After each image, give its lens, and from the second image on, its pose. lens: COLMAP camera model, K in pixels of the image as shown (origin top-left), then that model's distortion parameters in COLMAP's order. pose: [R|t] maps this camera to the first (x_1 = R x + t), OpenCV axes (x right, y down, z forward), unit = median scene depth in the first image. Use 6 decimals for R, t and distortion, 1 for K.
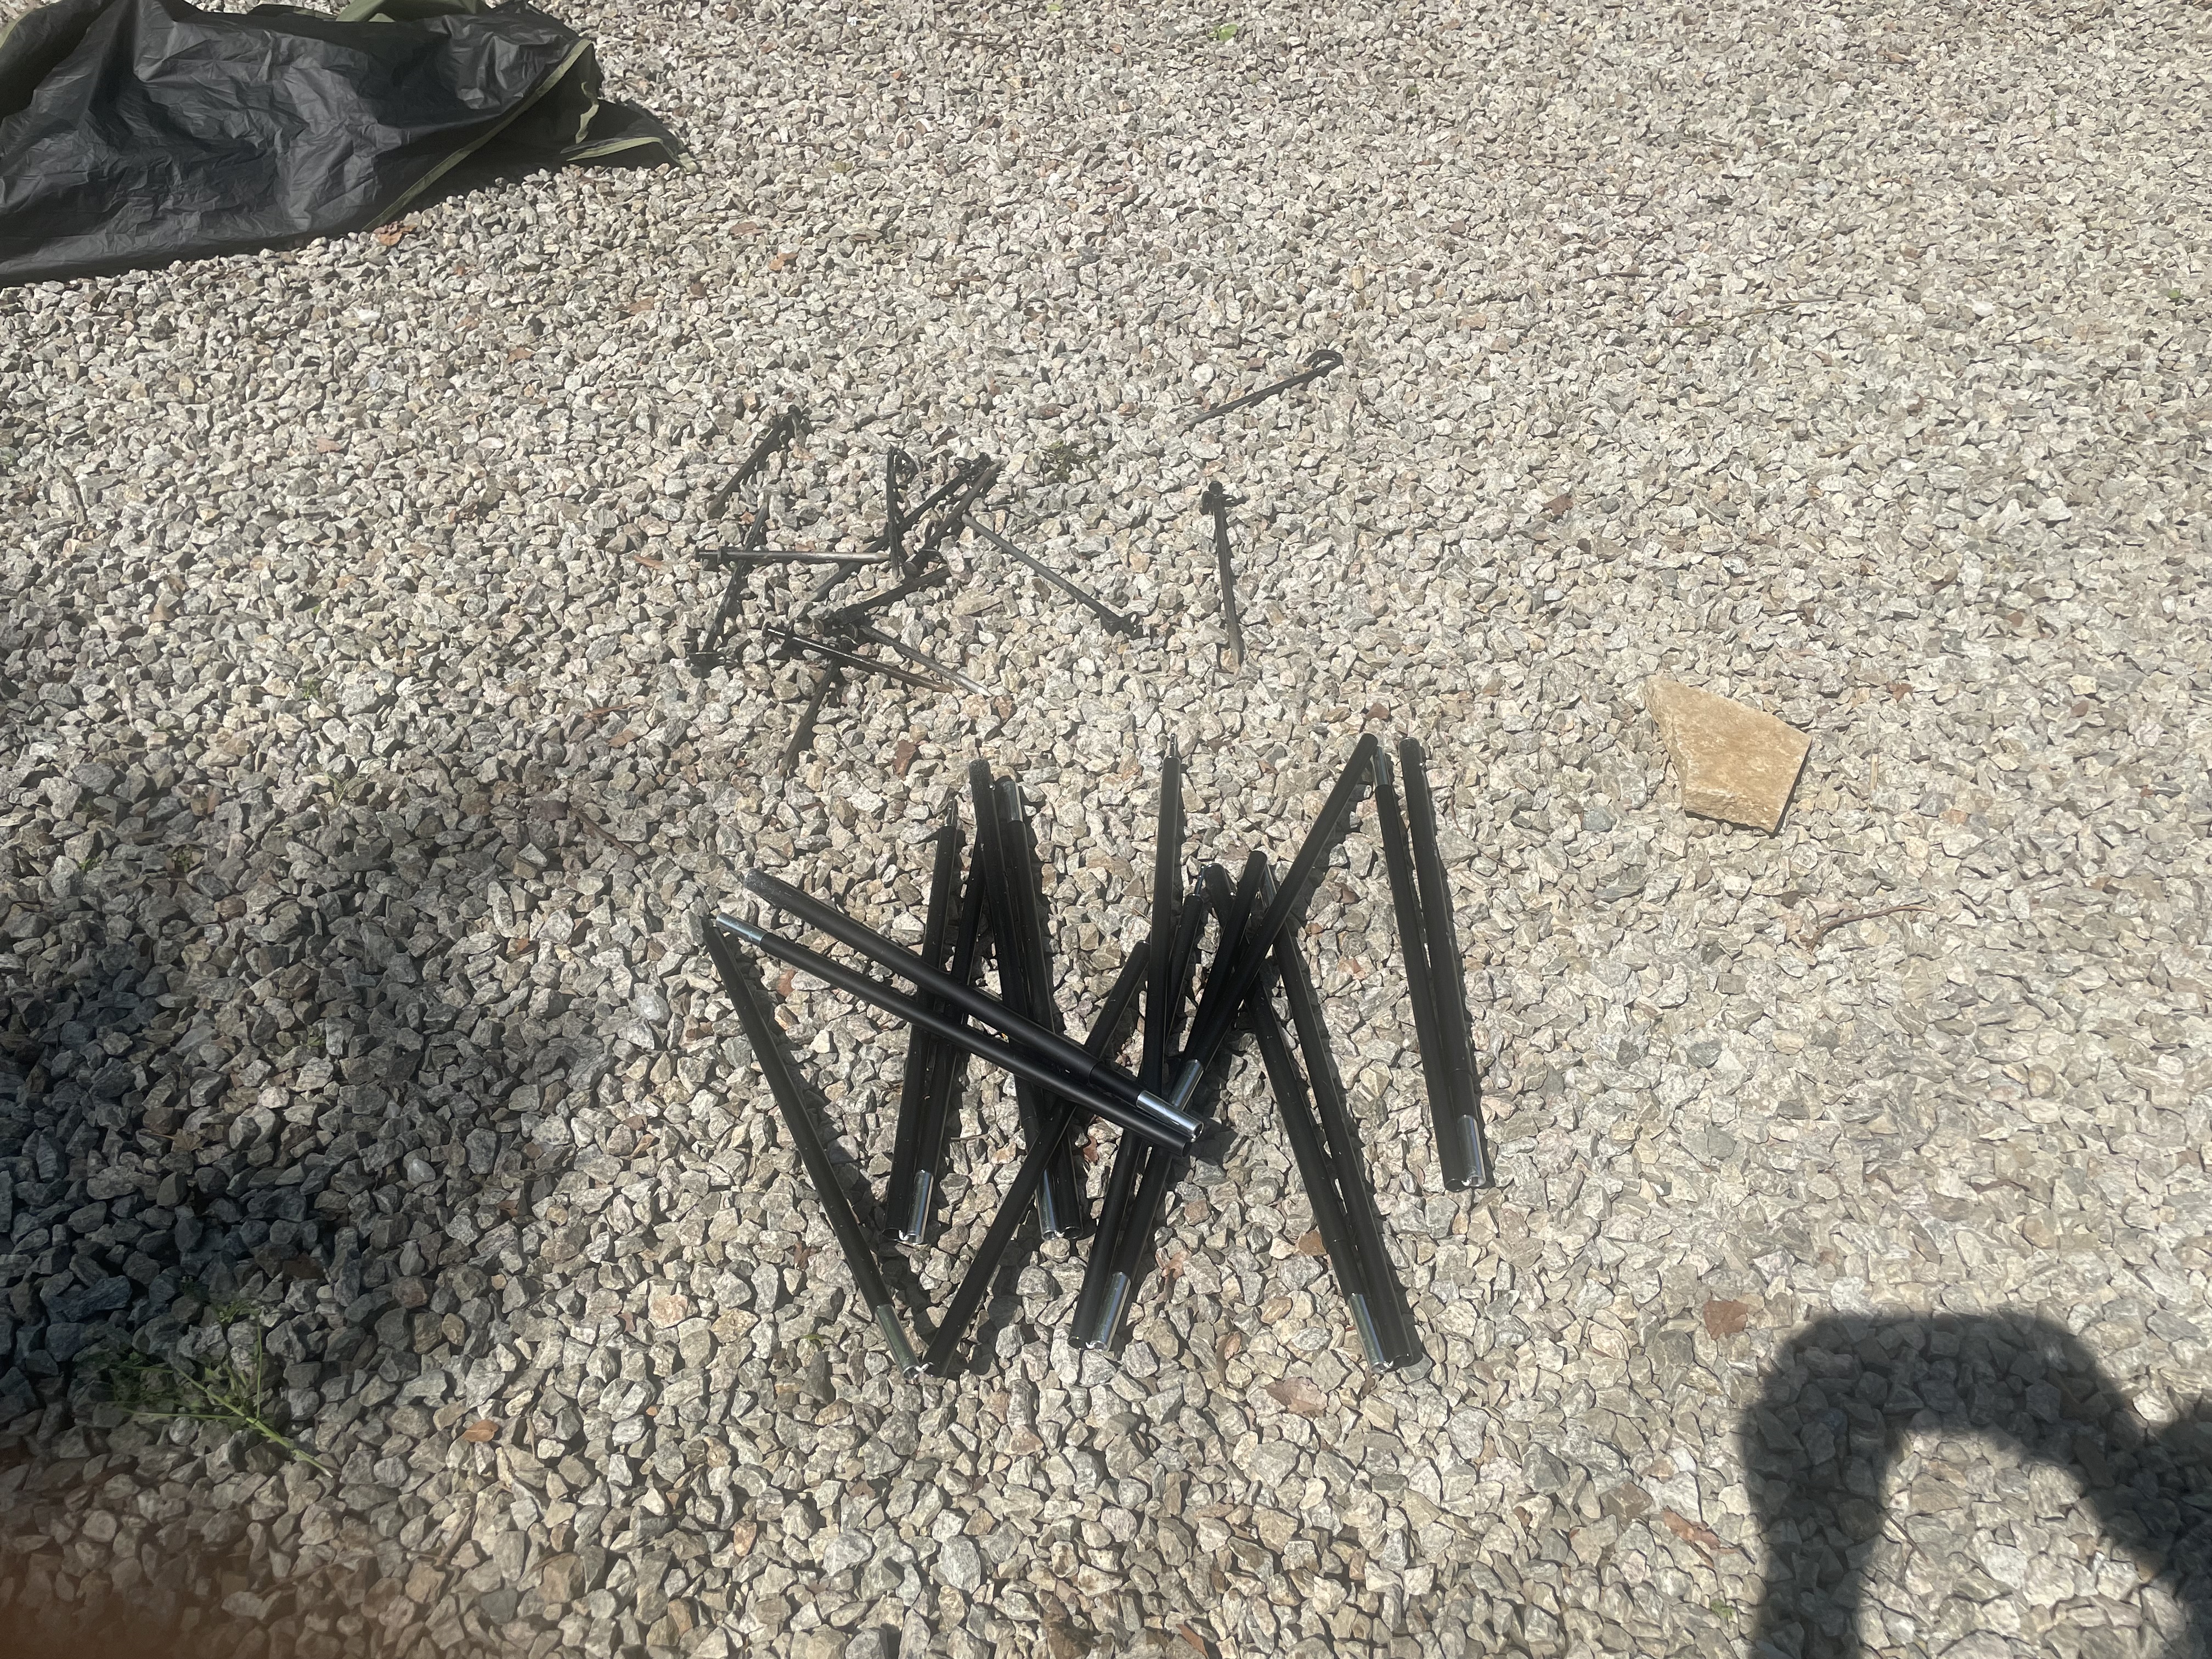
lens RADIAL K [[1671.3, 0, 1101.0], [0, 1671.3, 838.9], [0, 0, 1]] dist [0.066737, -0.067497]
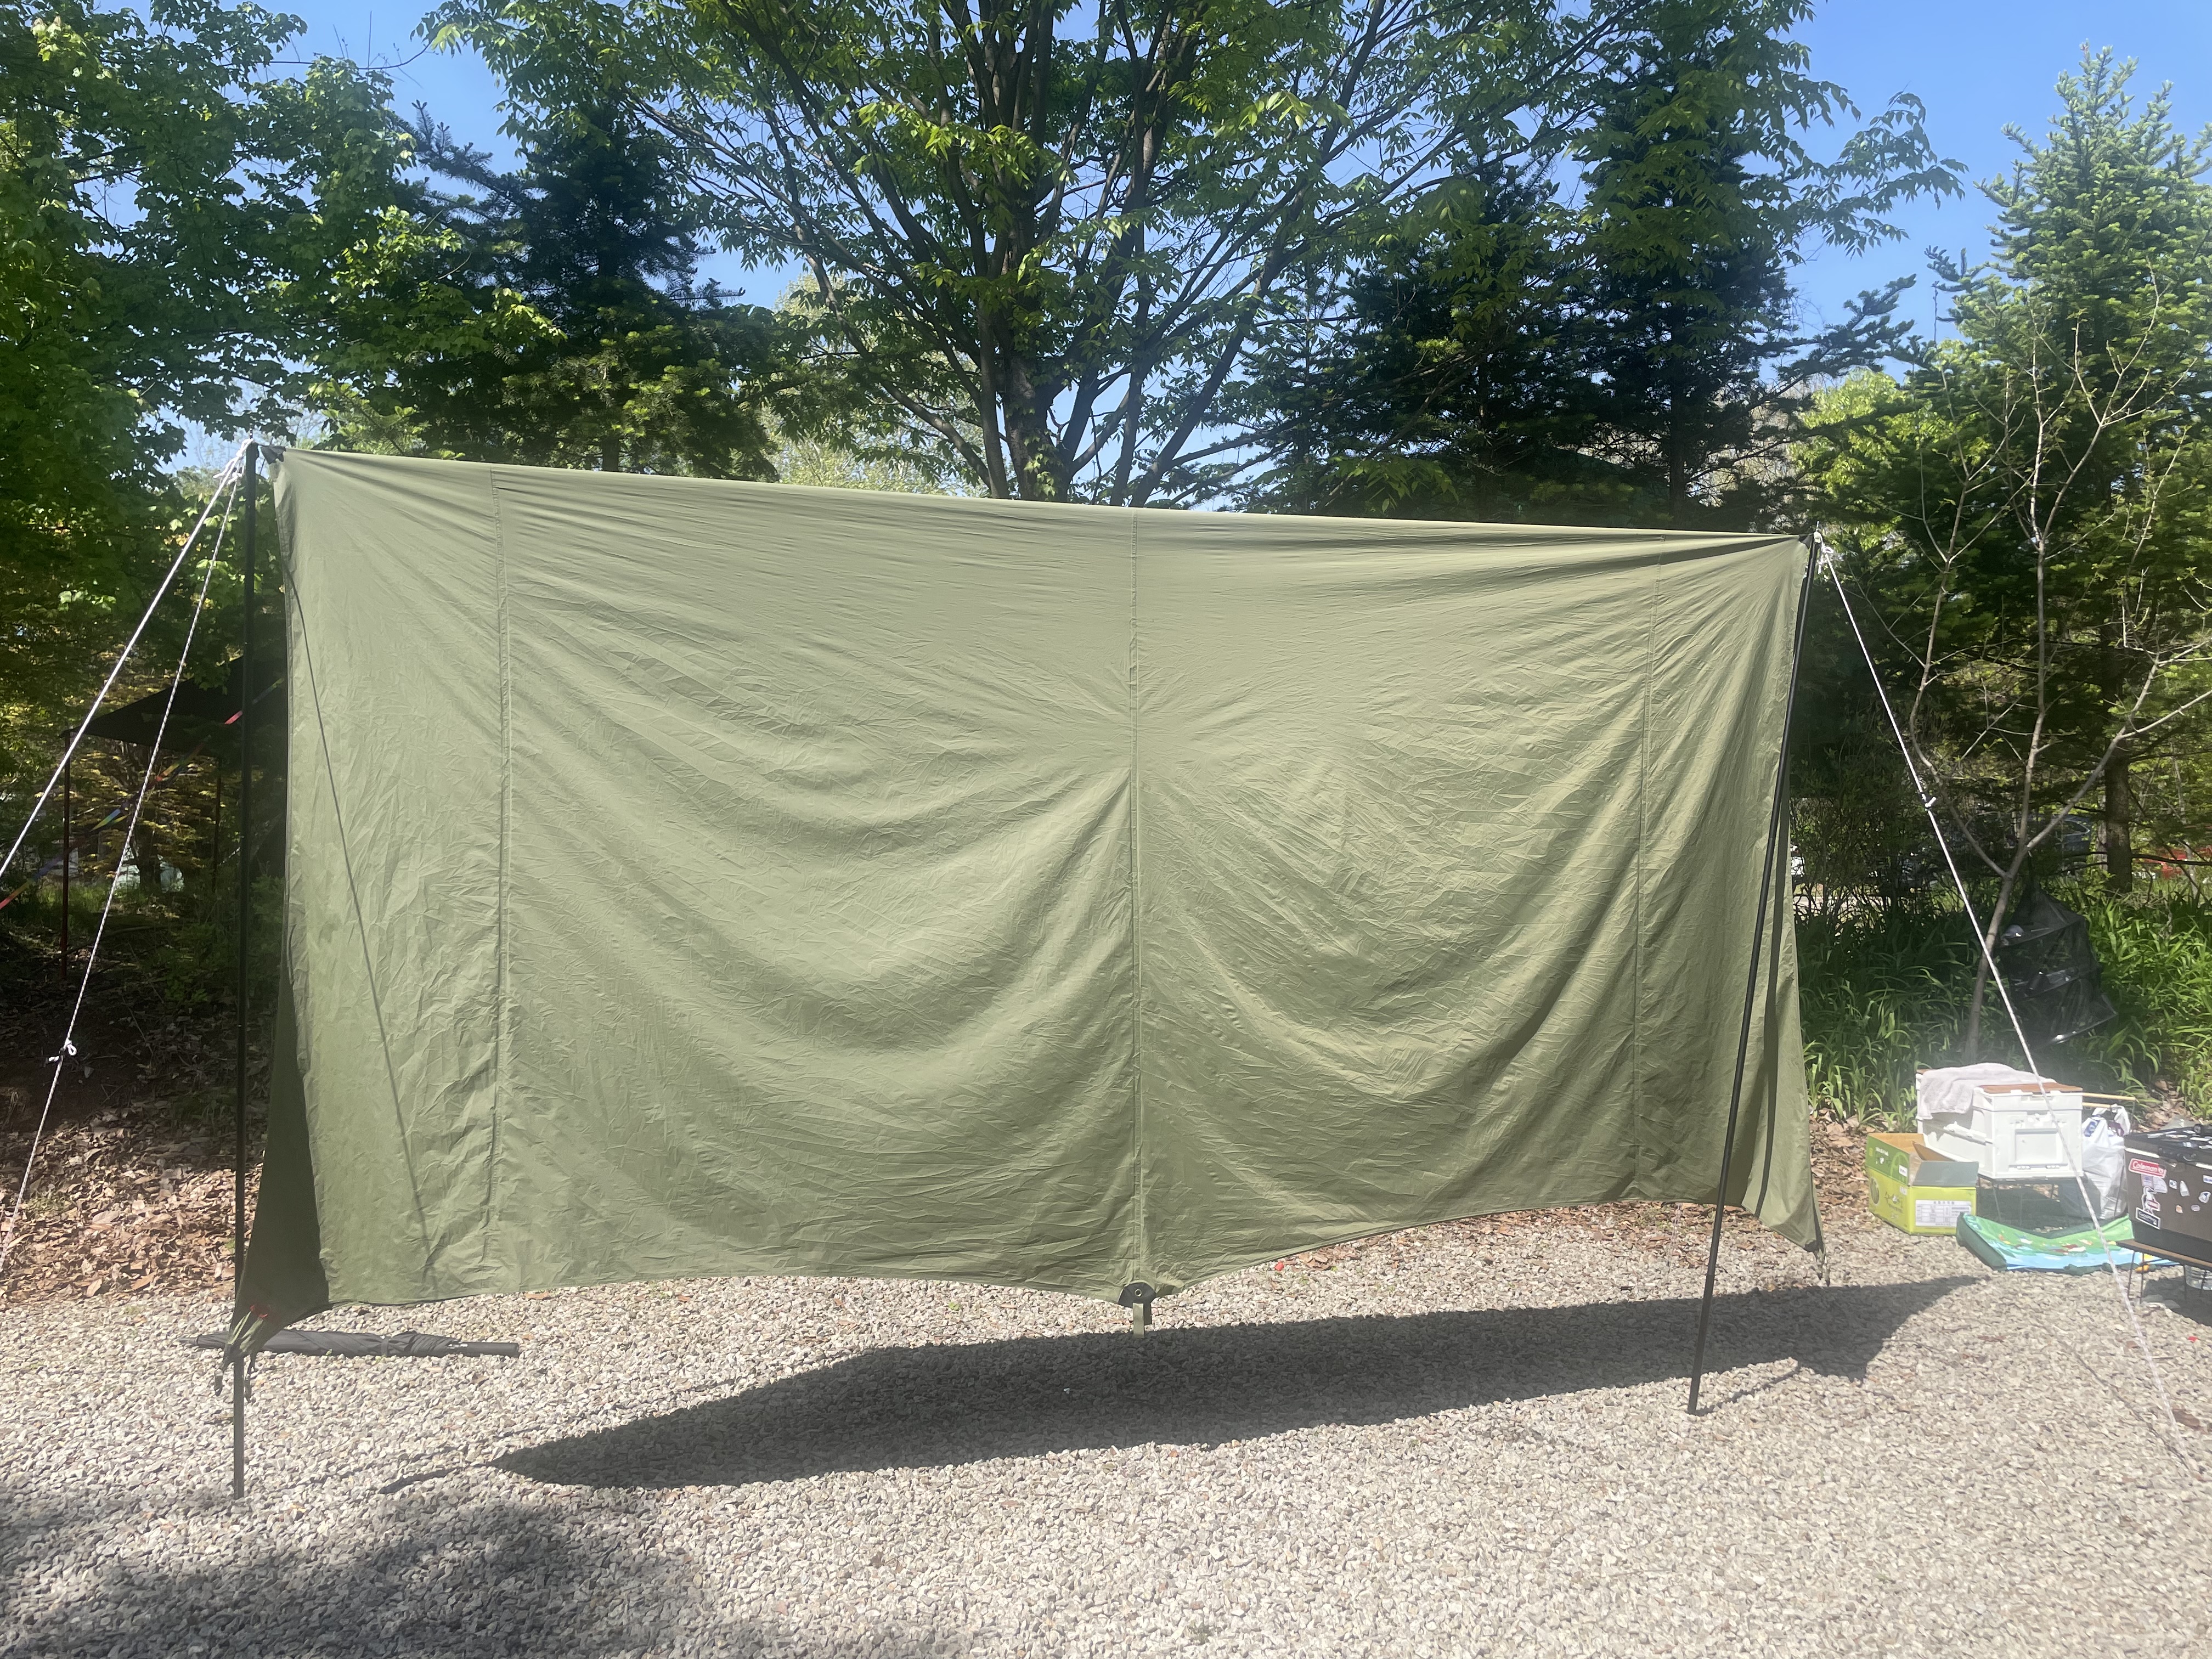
lens RADIAL K [[1671.3, 0, 1104.1], [0, 1671.3, 829.6], [0, 0, 1]] dist [0.066737, -0.067497]
pose [[0.998166, 0.011165, -0.059500, -0.027231], [-0.049826, 0.709755, -0.702684, 0.355852], [0.034385, 0.704360, 0.709010, -0.696839]]
